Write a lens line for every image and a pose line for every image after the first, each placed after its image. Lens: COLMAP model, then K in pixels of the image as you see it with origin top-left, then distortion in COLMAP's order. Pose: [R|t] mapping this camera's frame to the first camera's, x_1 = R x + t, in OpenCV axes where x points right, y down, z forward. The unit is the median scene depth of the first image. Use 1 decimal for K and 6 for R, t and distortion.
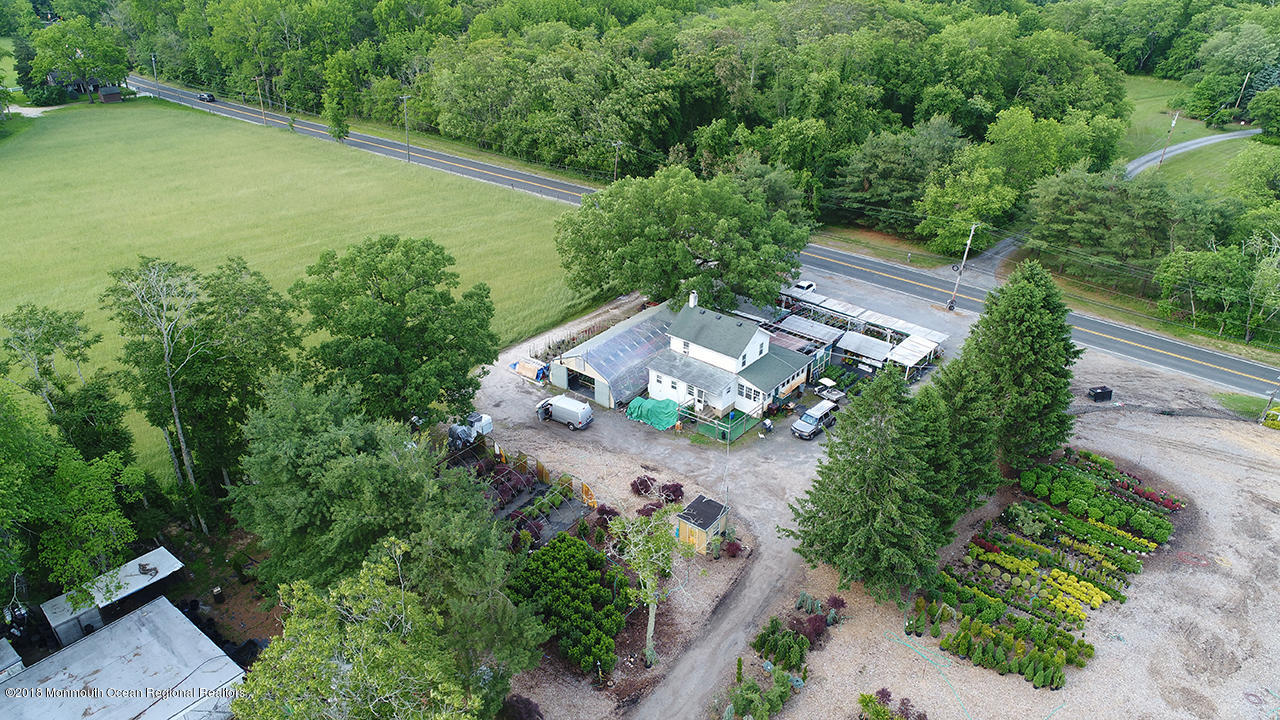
lens RADIAL K [[859.2, 0, 639.3], [0, 859.2, 358.0], [0, 0, 1]] dist [0.005807, -0.004047]
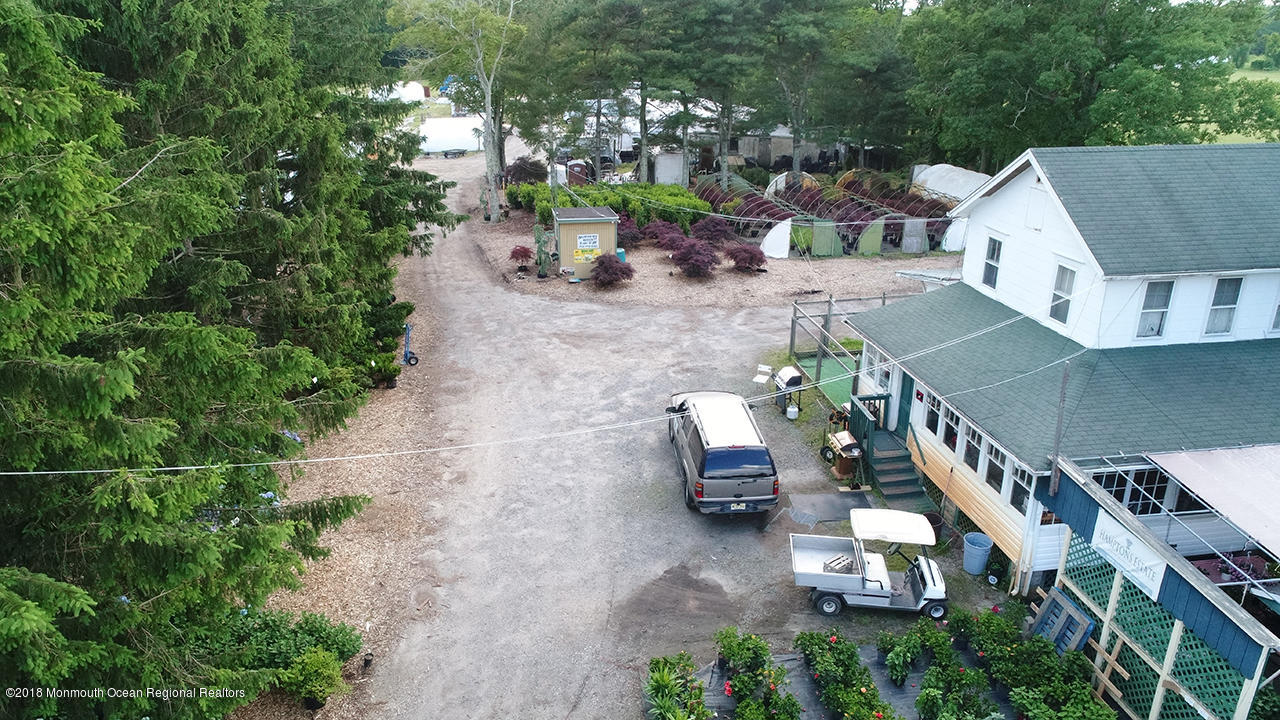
lens RADIAL K [[859.2, 0, 640.7], [0, 859.2, 364.6], [0, 0, 1]] dist [0.005807, -0.004047]
pose [[-0.660318, 0.264193, -0.702981, 0.397845], [-0.359184, 0.710964, 0.604580, -0.099830], [0.659520, 0.651715, -0.374568, 1.046317]]
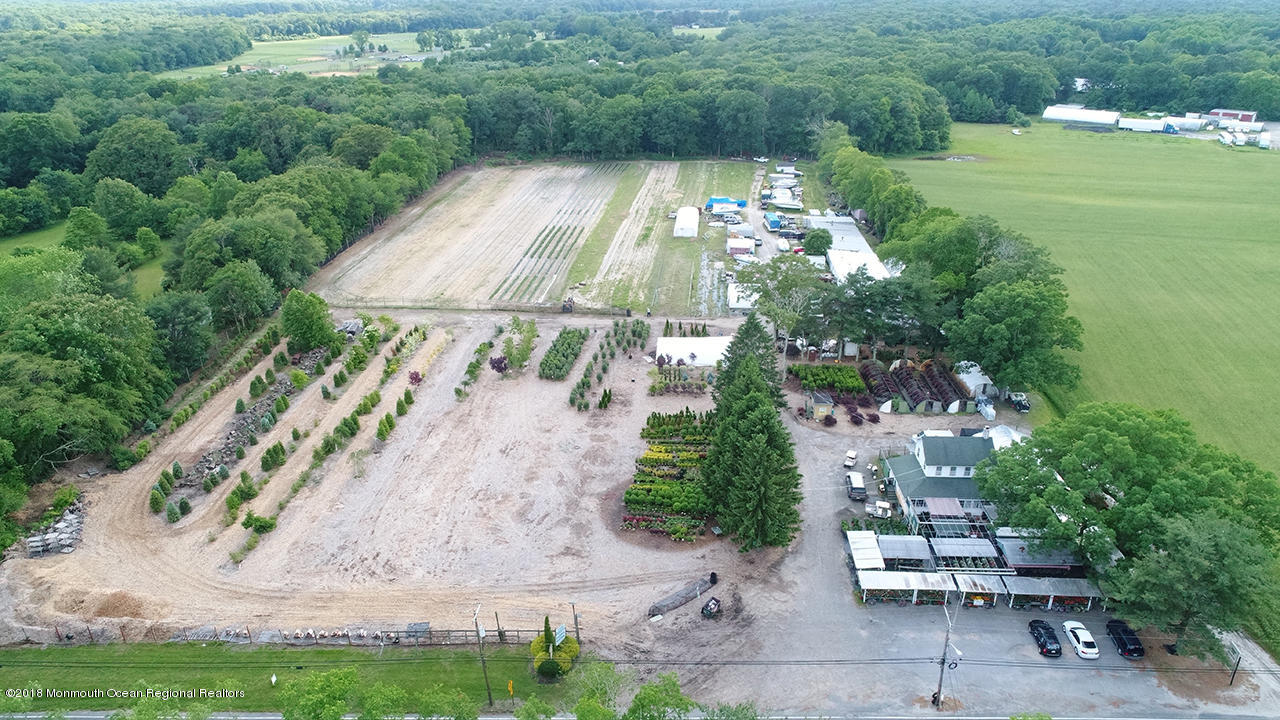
lens RADIAL K [[859.2, 0, 639.0], [0, 859.2, 364.8], [0, 0, 1]] dist [0.005807, -0.004047]
pose [[-0.799318, 0.242677, -0.549726, 1.148059], [-0.284359, 0.653155, 0.701803, -0.881471], [0.529368, 0.717284, -0.453072, 1.268058]]
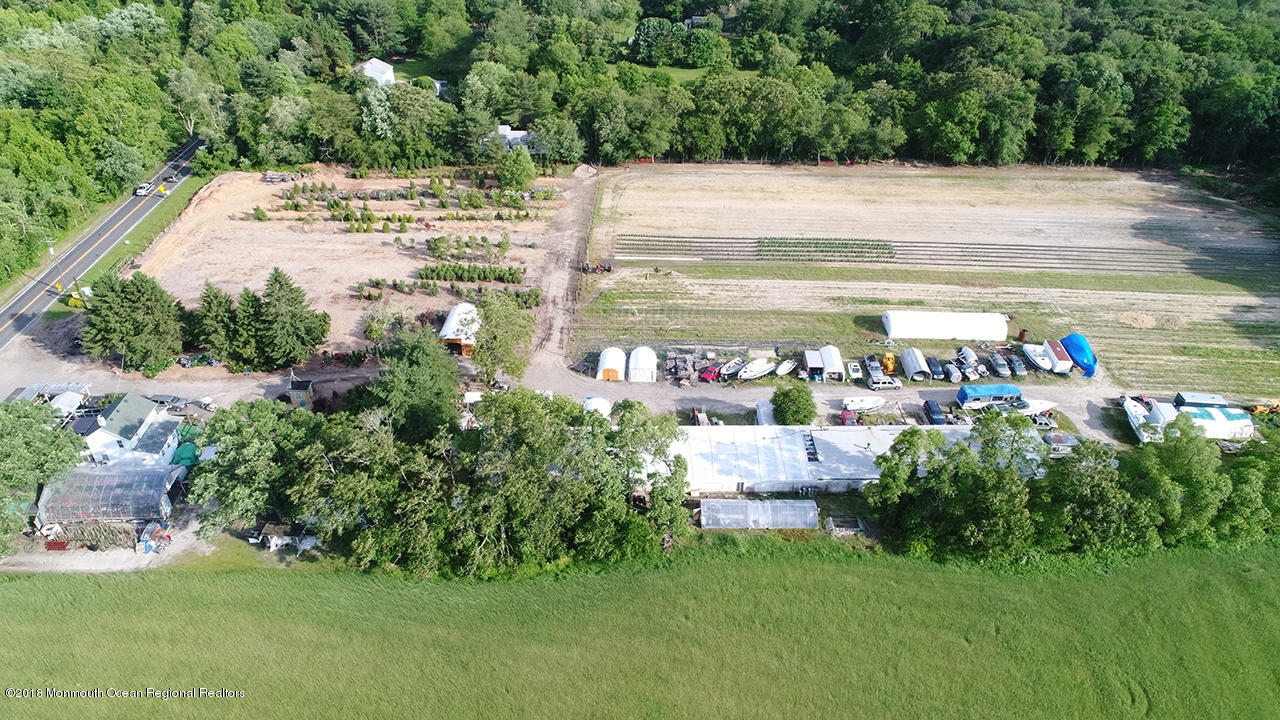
lens RADIAL K [[859.2, 0, 639.0], [0, 859.2, 365.1], [0, 0, 1]] dist [0.005807, -0.004047]
pose [[-0.654759, -0.428878, 0.622378, -1.360646], [0.350137, 0.557641, 0.752622, -0.875987], [-0.669846, 0.710704, -0.214954, 0.678081]]
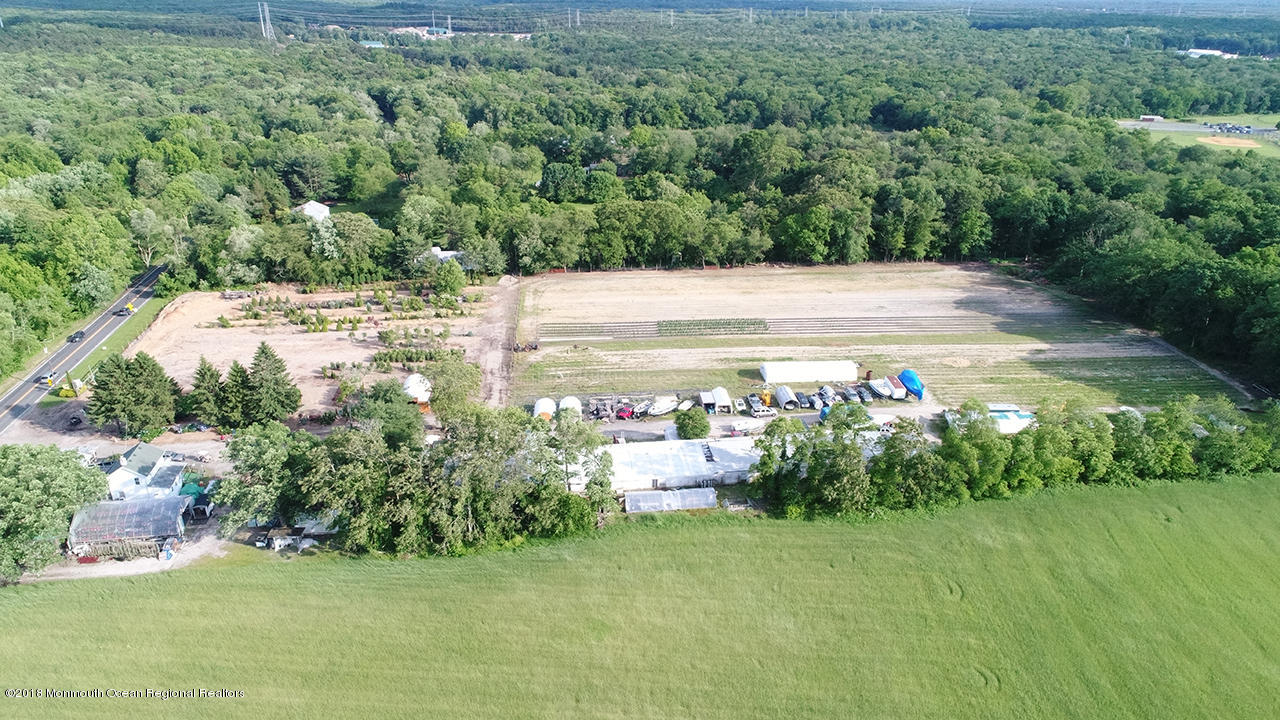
lens RADIAL K [[859.2, 0, 638.2], [0, 859.2, 370.4], [0, 0, 1]] dist [0.005807, -0.004047]
pose [[-0.739585, -0.282962, 0.610694, -1.679061], [0.310929, 0.661079, 0.682860, -1.030620], [-0.596940, 0.694916, -0.400943, 0.982917]]
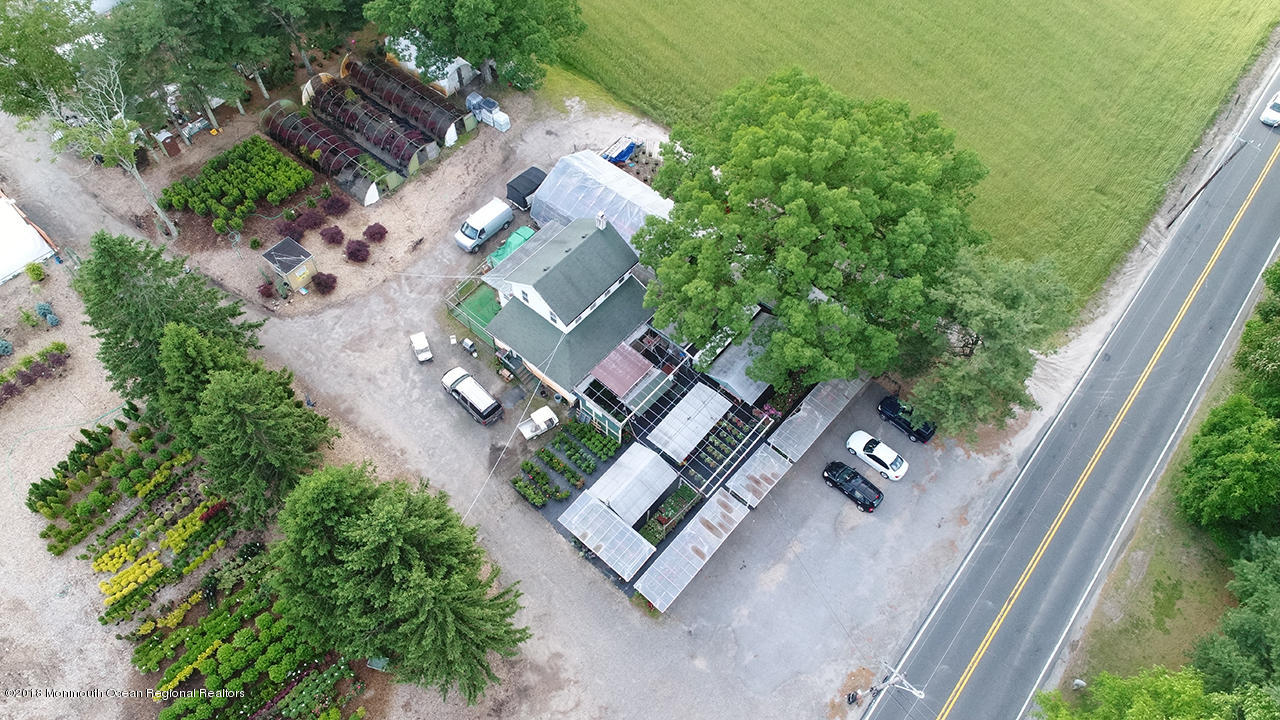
lens RADIAL K [[859.2, 0, 636.0], [0, 859.2, 364.8], [0, 0, 1]] dist [0.005807, -0.004047]
pose [[-0.019416, 0.838672, -0.544291, 0.615156], [-0.491684, 0.466005, 0.735585, -0.616090], [0.870557, 0.281901, 0.403314, 0.777873]]
